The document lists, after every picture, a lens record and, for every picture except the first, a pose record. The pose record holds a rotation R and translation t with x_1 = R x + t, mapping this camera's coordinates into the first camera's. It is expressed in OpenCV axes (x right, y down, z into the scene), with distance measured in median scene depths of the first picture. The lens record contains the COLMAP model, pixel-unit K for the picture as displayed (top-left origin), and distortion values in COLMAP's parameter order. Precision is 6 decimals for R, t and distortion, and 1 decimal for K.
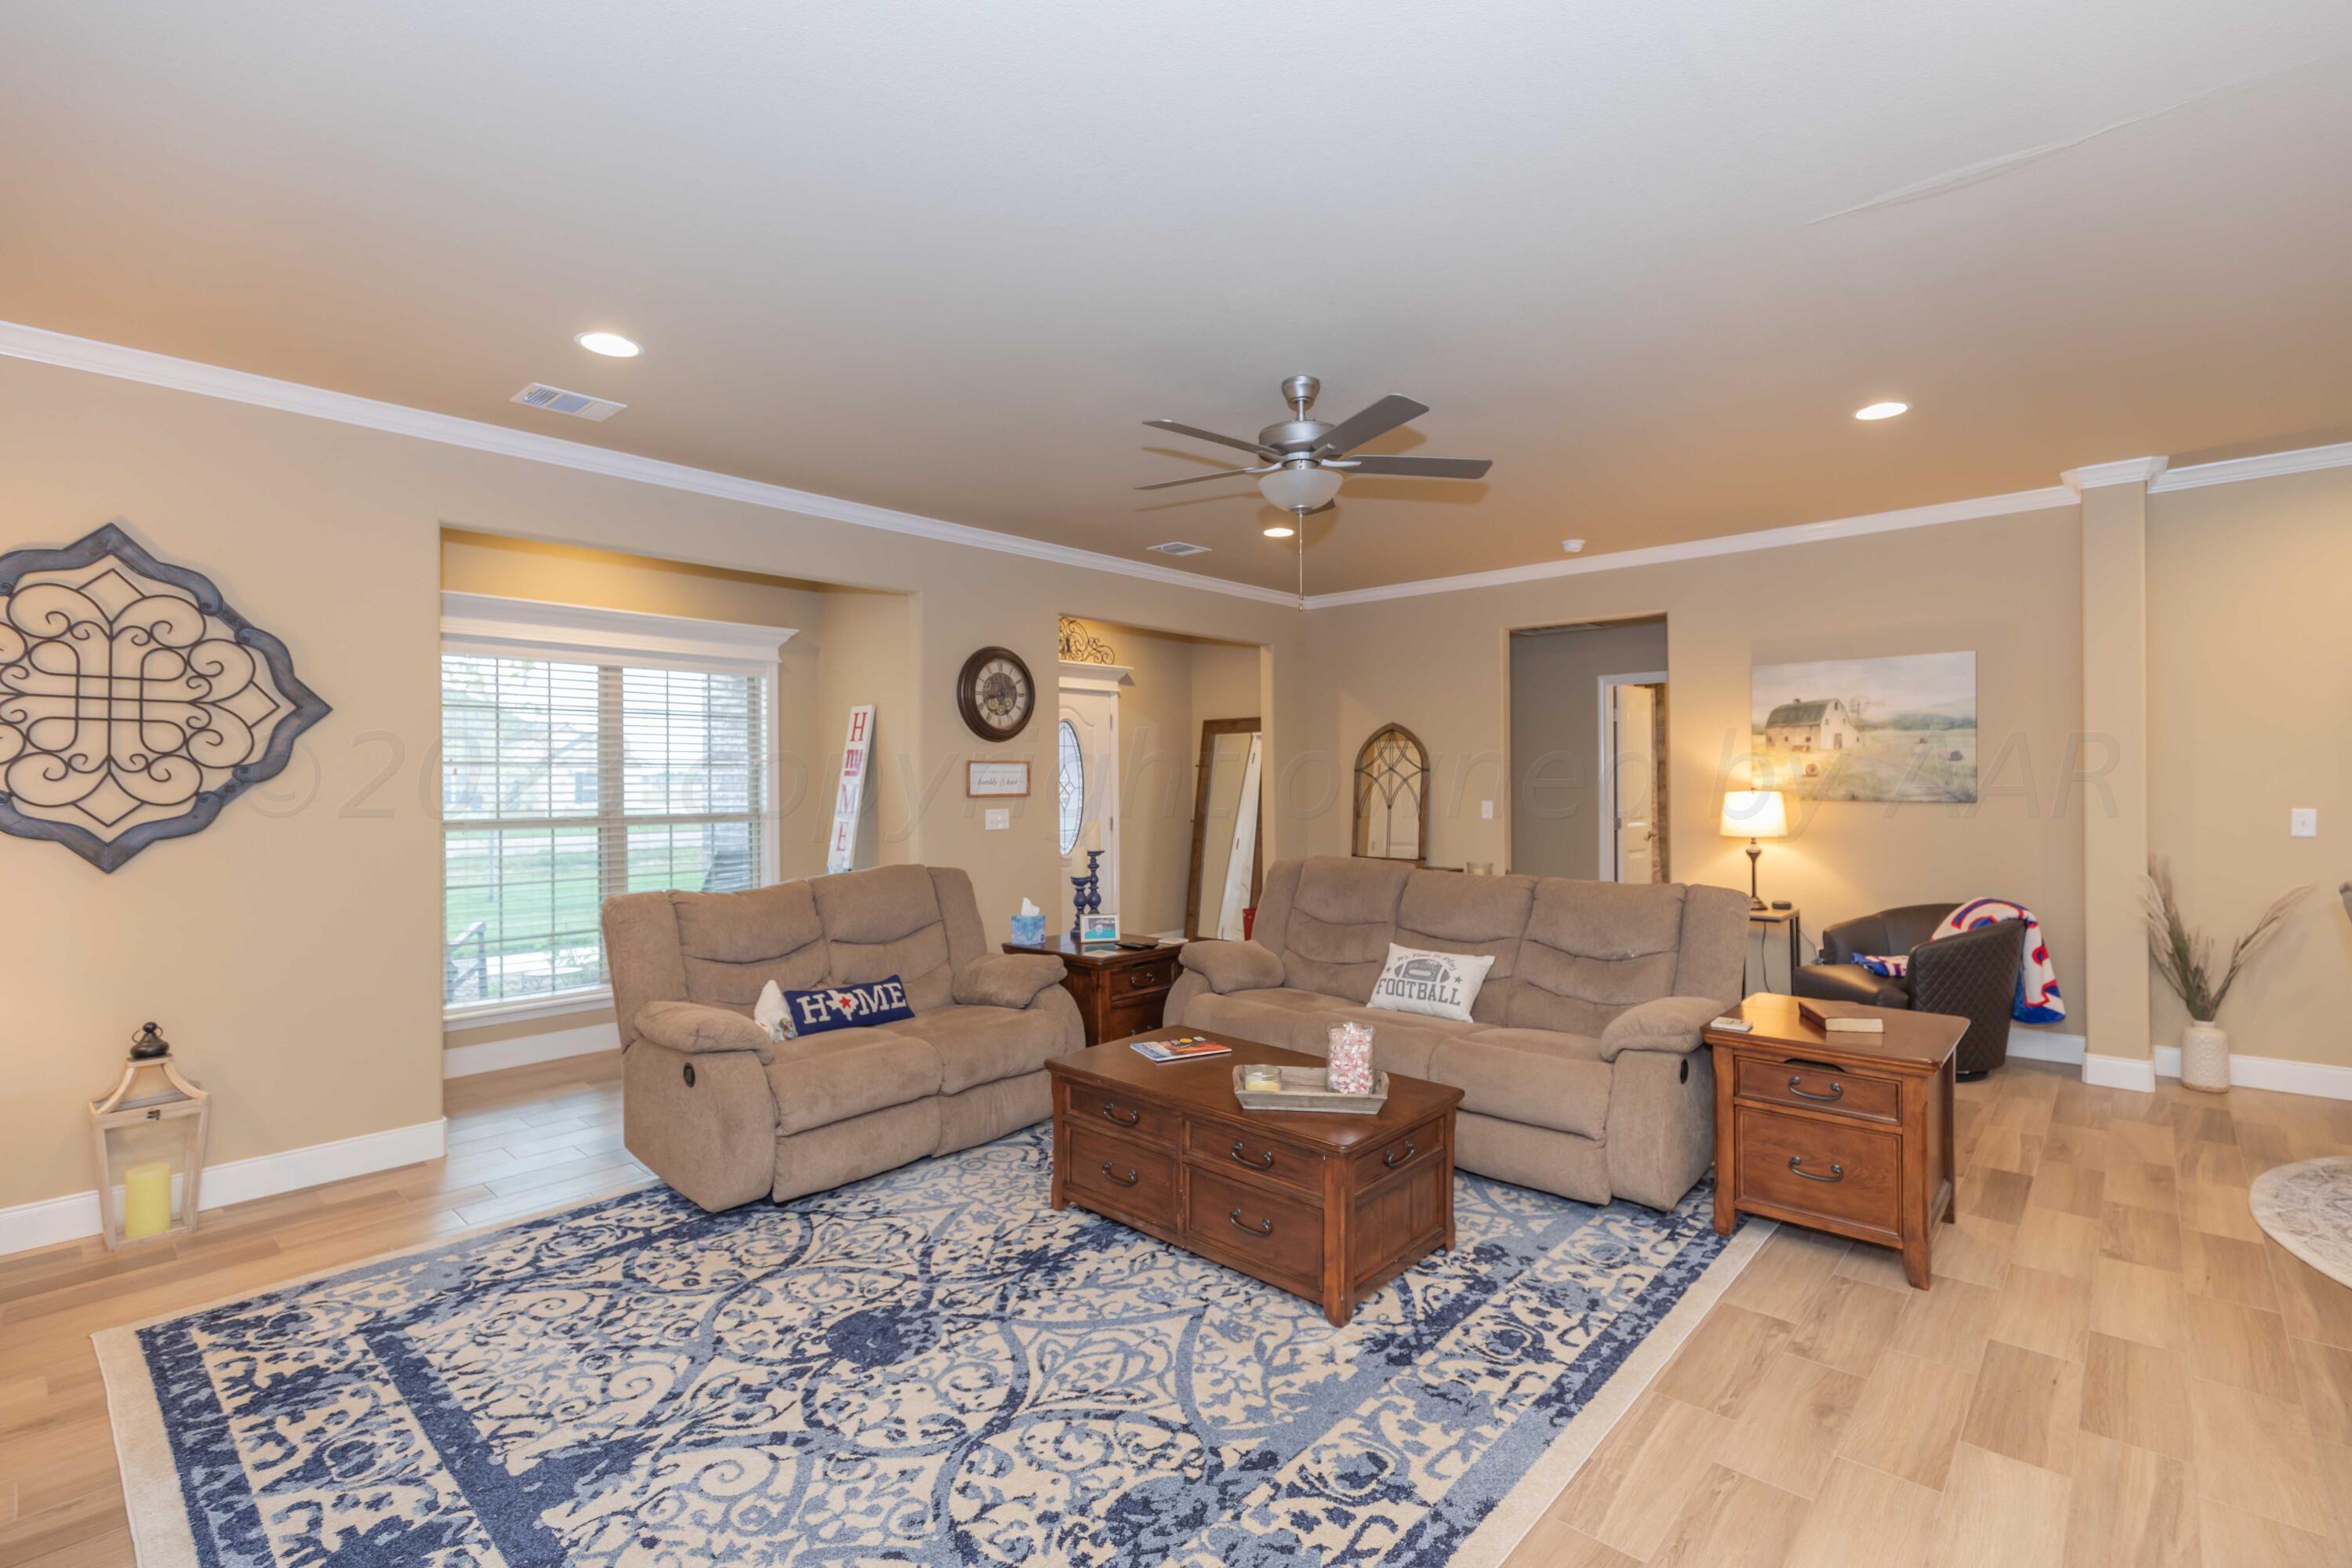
lens RADIAL K [[1054.0, 0, 1183.0], [0, 1054.0, 724.3], [0, 0, 1]] dist [-0.000332, -0.000951]
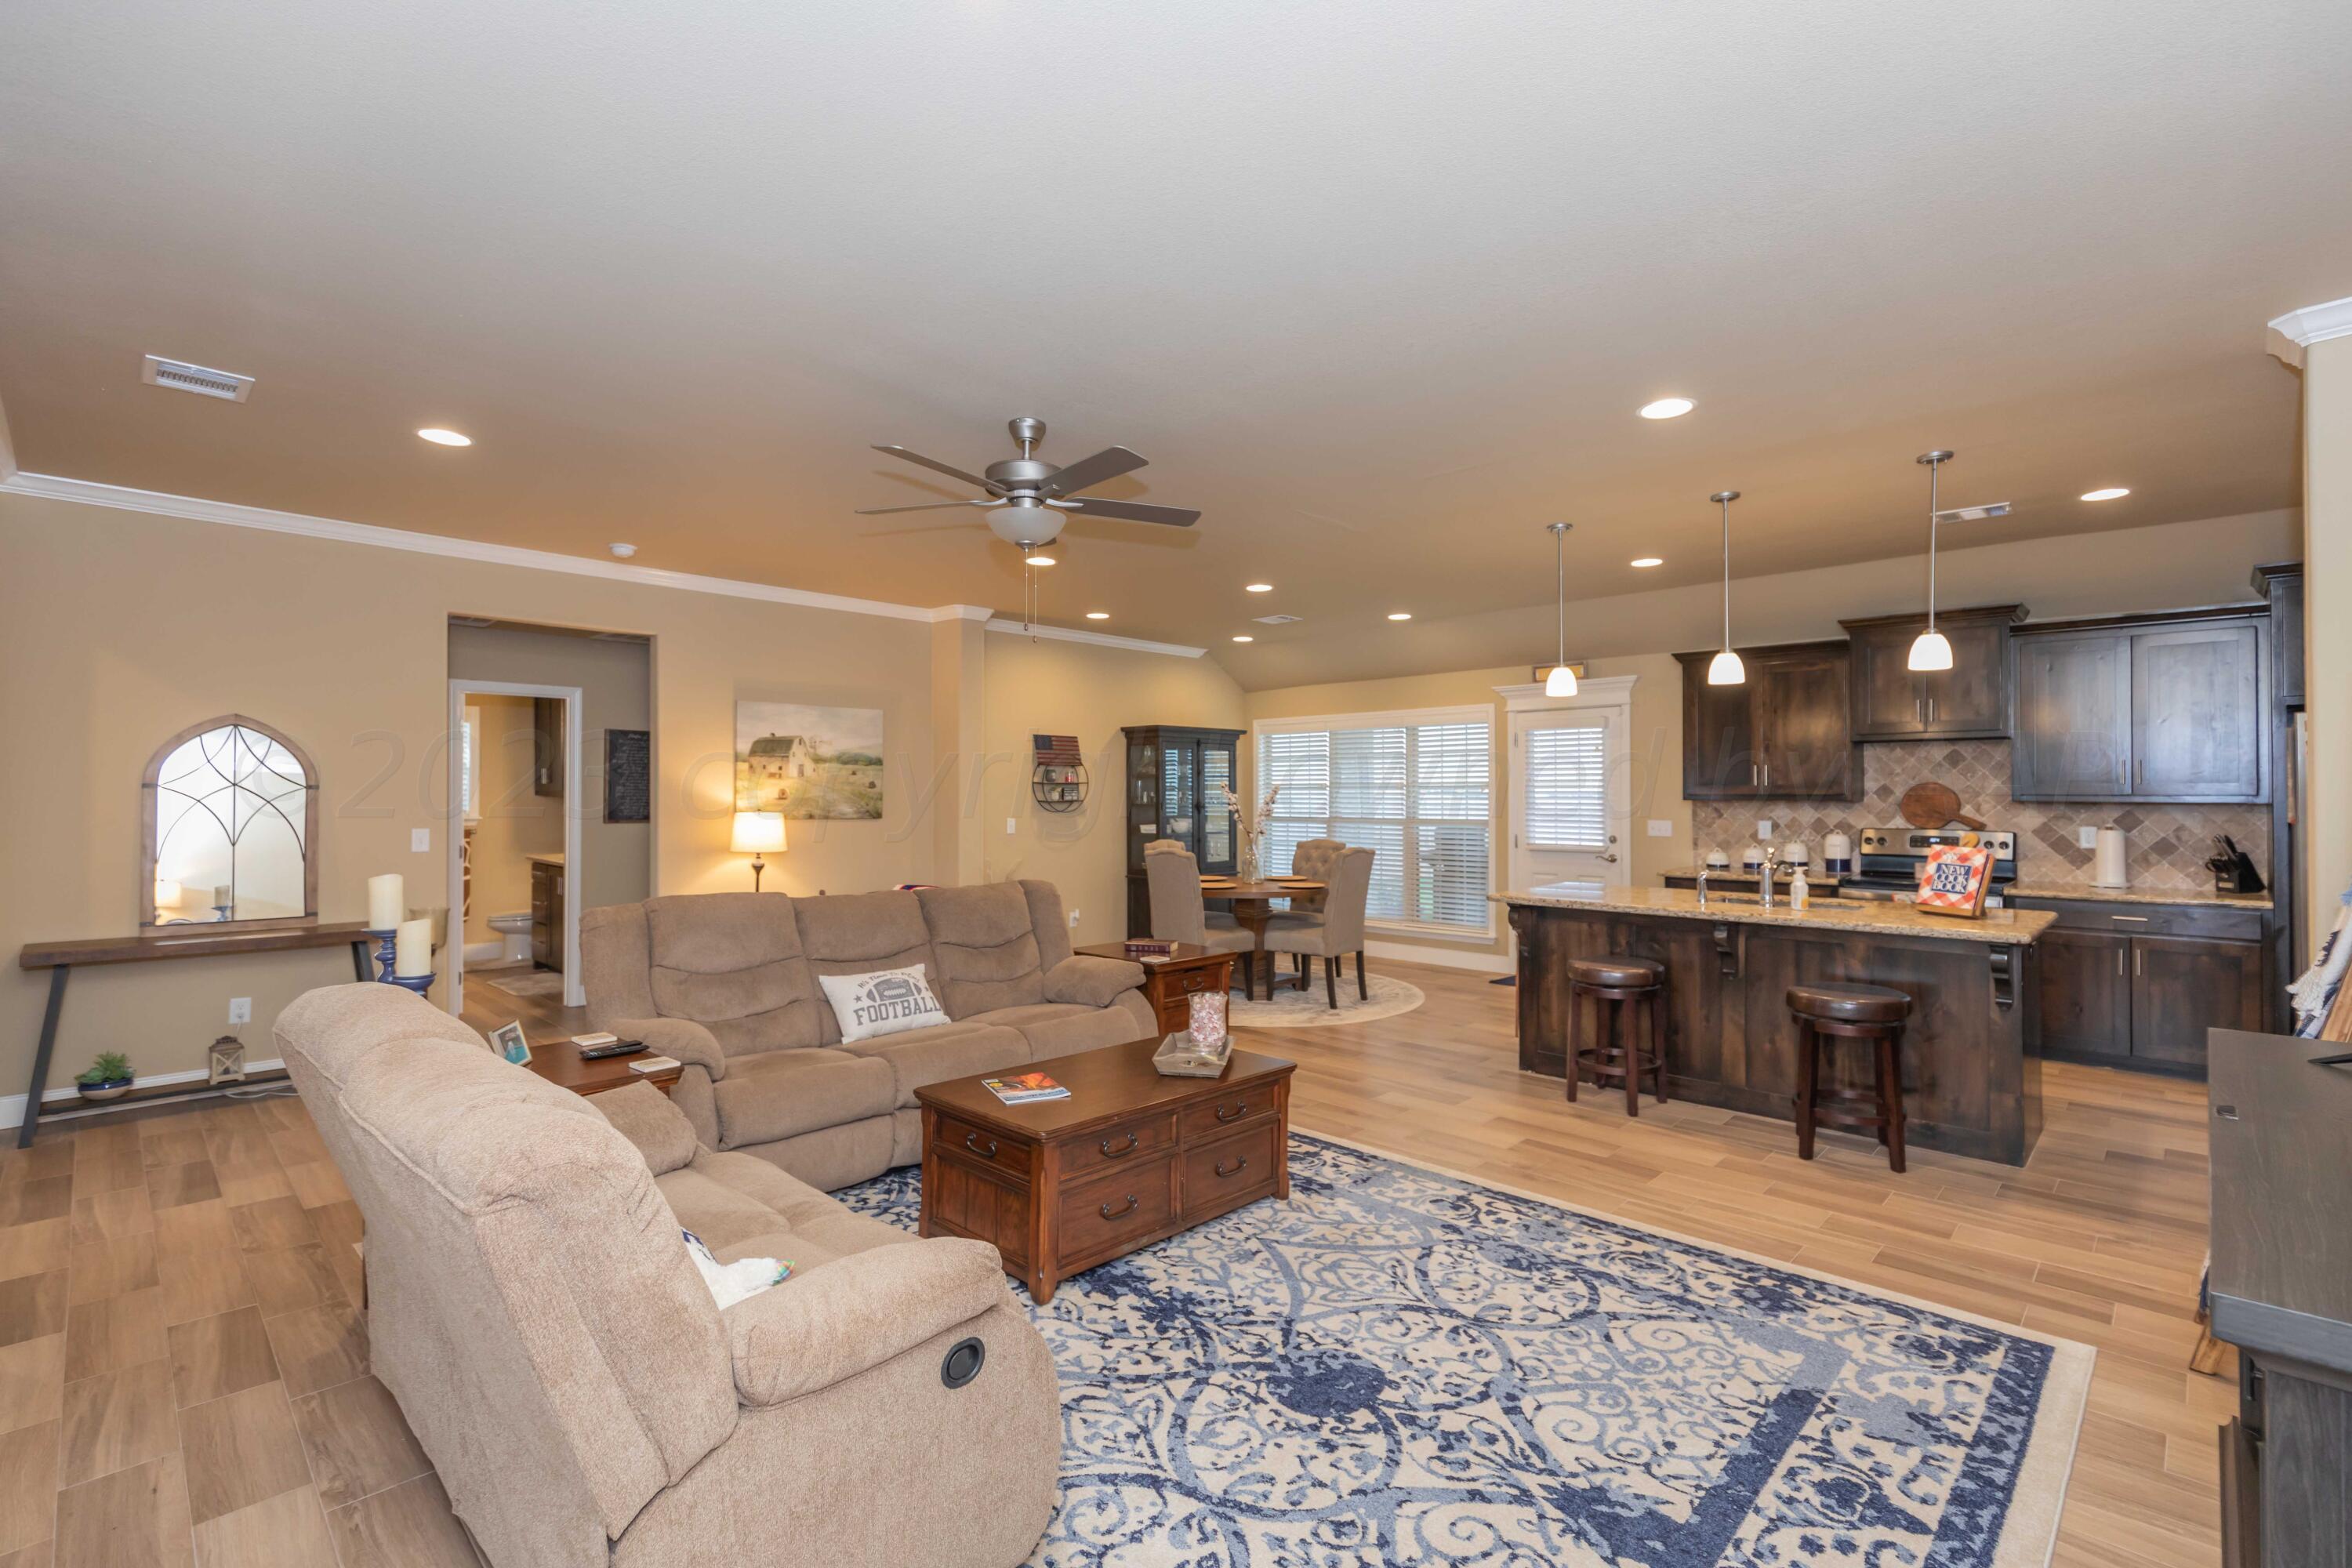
lens RADIAL K [[1043.9, 0, 1176.0], [0, 1043.9, 784.0], [0, 0, 1]] dist [0.000041, -0.000168]
pose [[0.042642, 0.013085, 0.999005, -1.241005], [-0.053387, 0.998516, -0.010800, 0.046711], [-0.997663, -0.052873, 0.043277, 1.110908]]
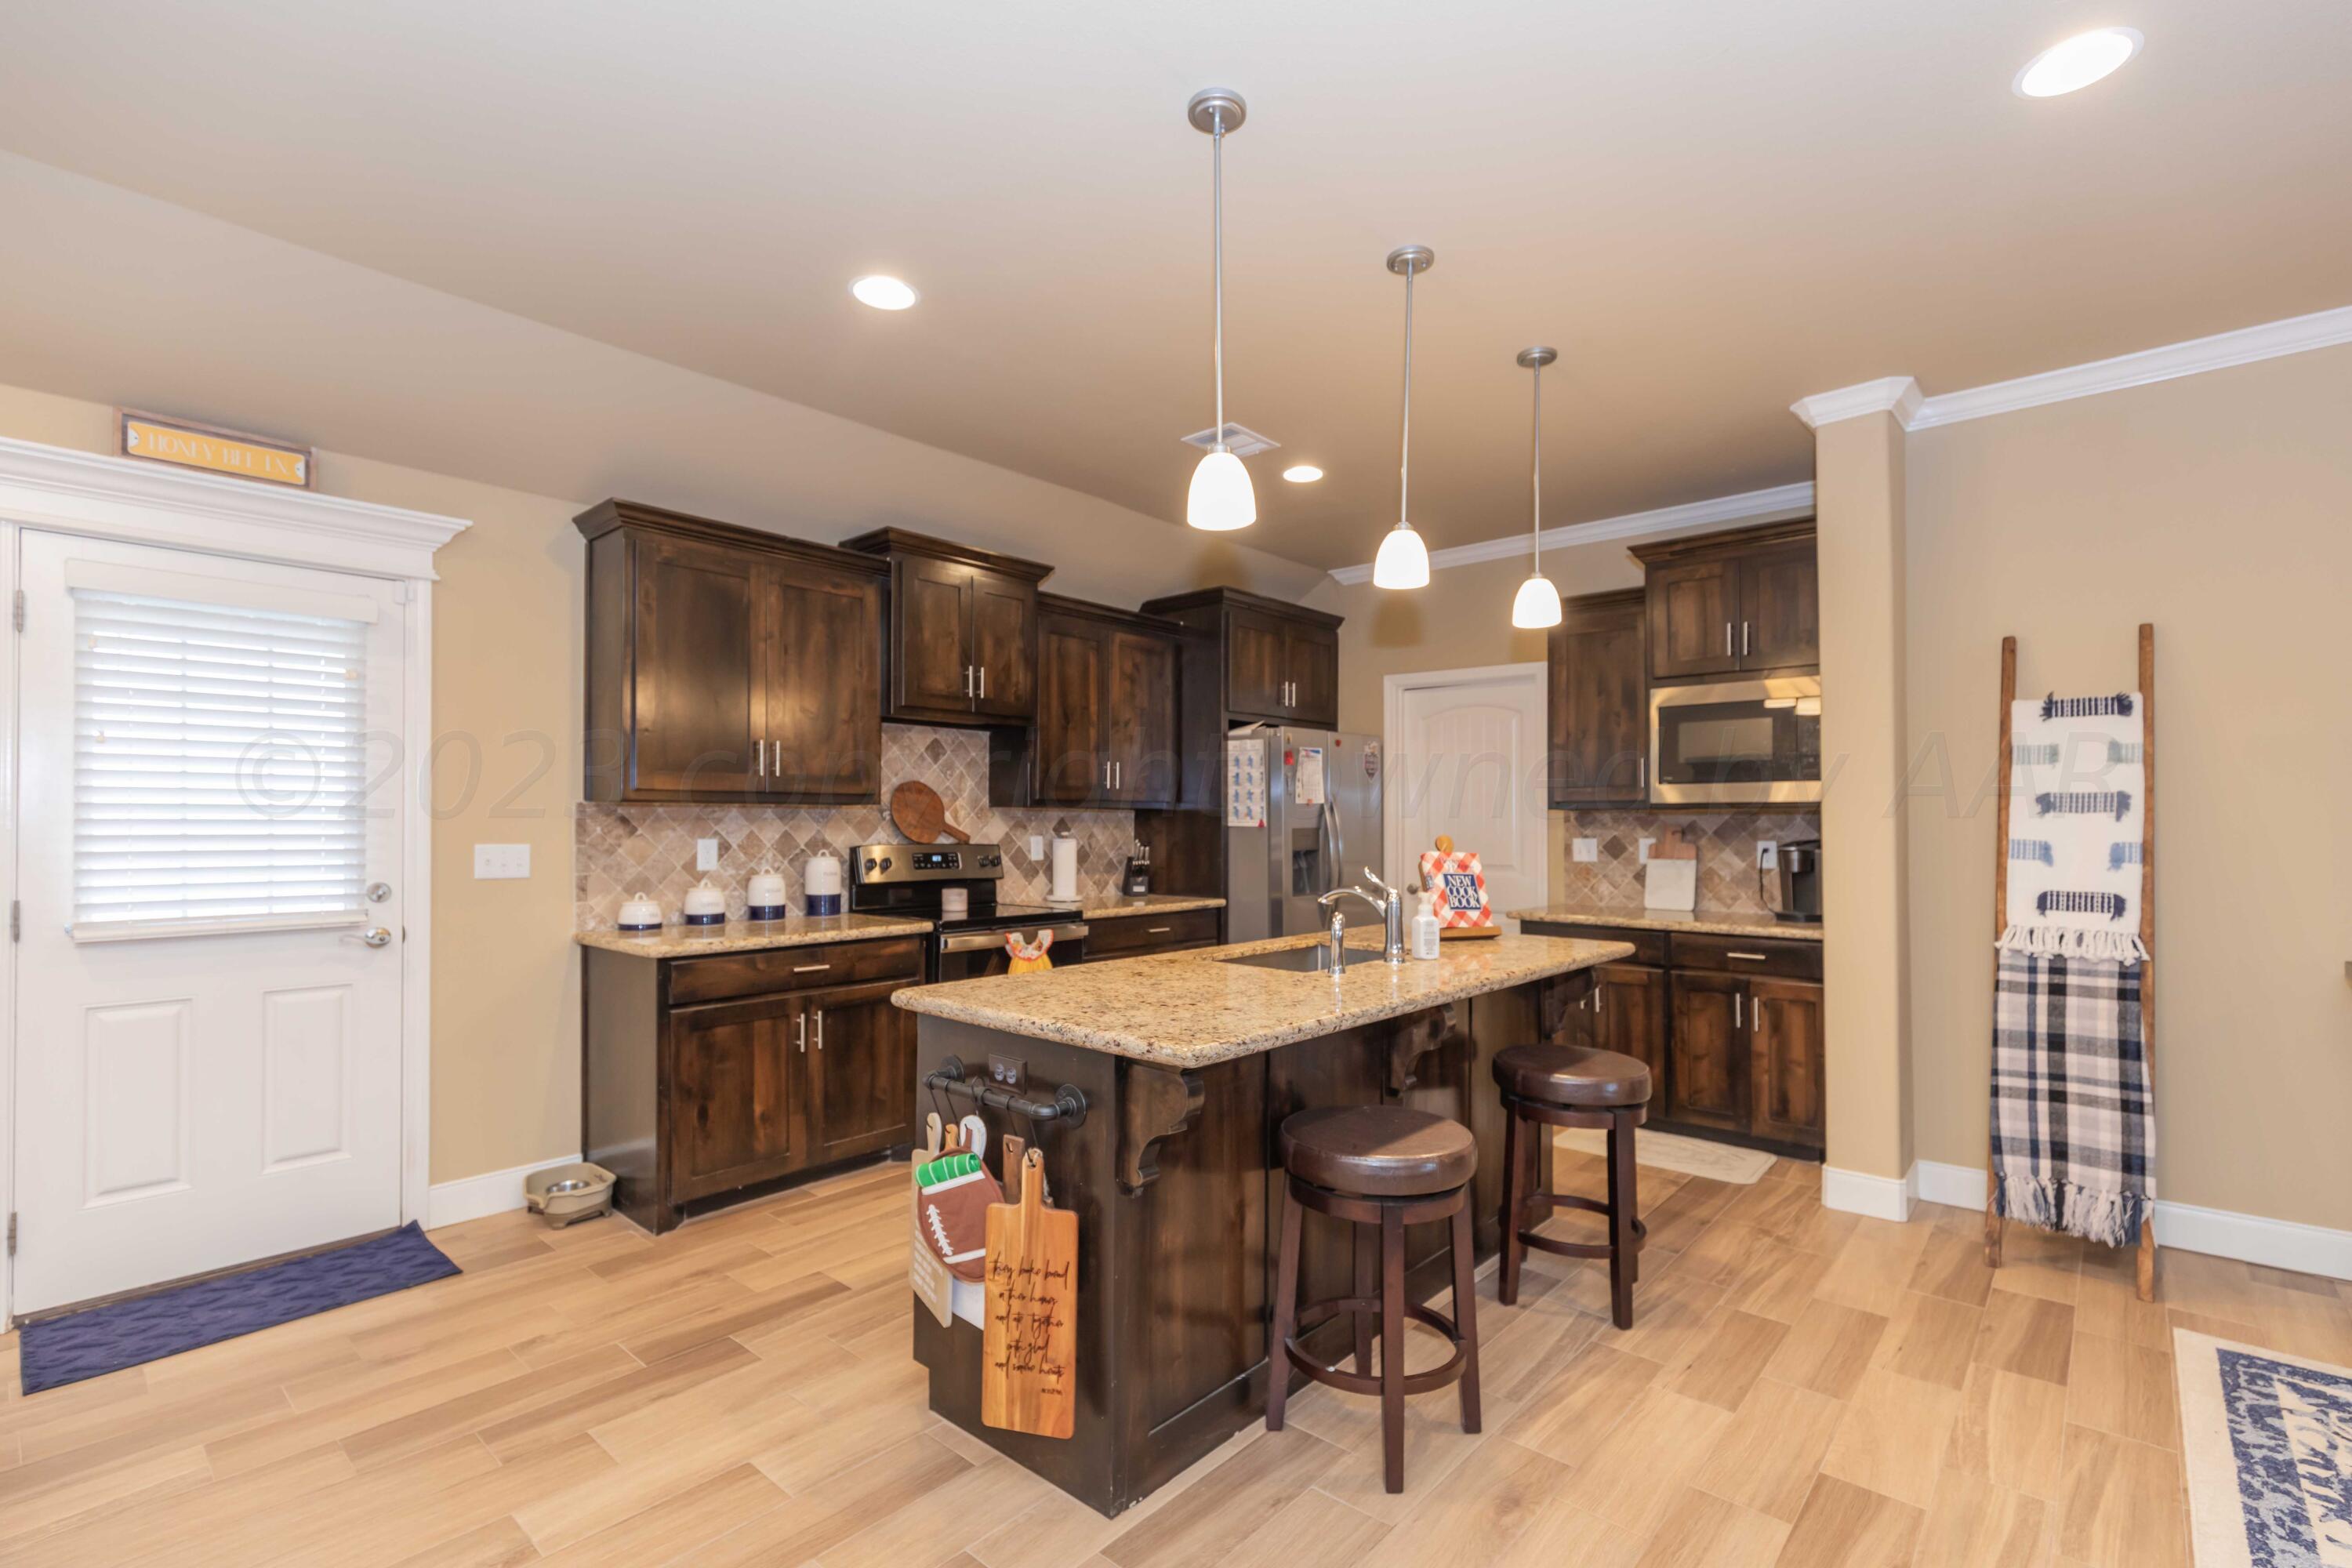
lens RADIAL K [[1069.0, 0, 1189.9], [0, 1069.0, 805.7], [0, 0, 1]] dist [0.003207, -0.000022]
pose [[-0.999795, 0.004166, -0.019797, 0.735926], [0.005556, 0.997485, -0.070663, 0.095383], [0.019453, -0.070758, -0.997304, 1.285719]]
